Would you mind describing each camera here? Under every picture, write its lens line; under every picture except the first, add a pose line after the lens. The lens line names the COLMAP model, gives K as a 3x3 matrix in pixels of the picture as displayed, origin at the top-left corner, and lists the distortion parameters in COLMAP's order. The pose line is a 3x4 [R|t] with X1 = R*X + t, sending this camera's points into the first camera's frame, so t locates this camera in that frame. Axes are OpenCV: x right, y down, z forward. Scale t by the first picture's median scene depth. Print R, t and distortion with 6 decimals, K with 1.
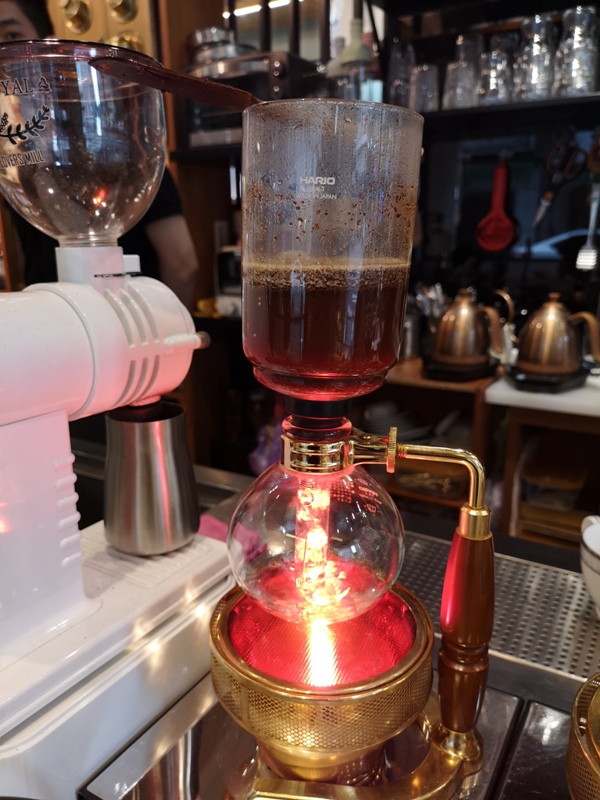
lens RADIAL K [[632.1, 0, 300.0], [0, 632.1, 400.0], [0, 0, 1]] dist [0.018091, -0.037187]
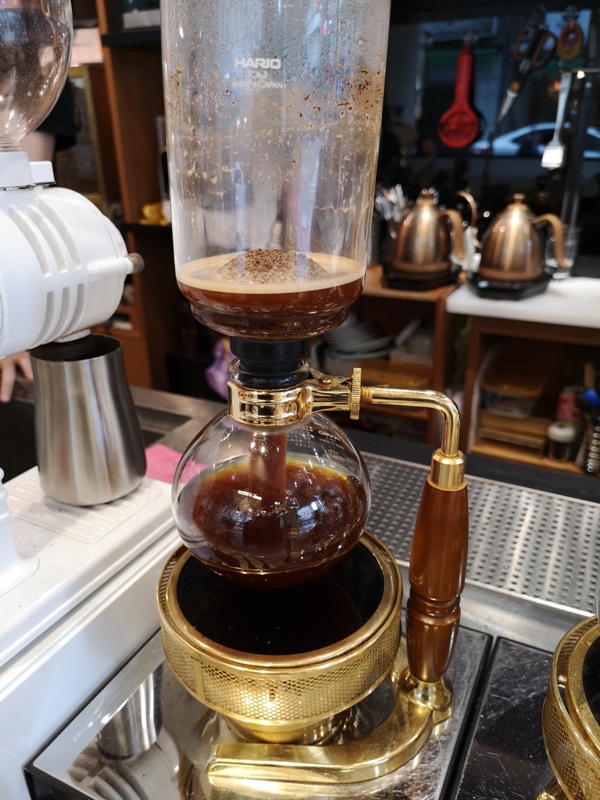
lens RADIAL K [[632.1, 0, 300.0], [0, 632.1, 400.0], [0, 0, 1]] dist [0.018091, -0.037187]
pose [[0.997580, -0.032696, 0.061359, 0.010367], [0.023334, 0.988782, 0.147529, -0.030887], [-0.065494, -0.145740, 0.987153, 0.100841]]
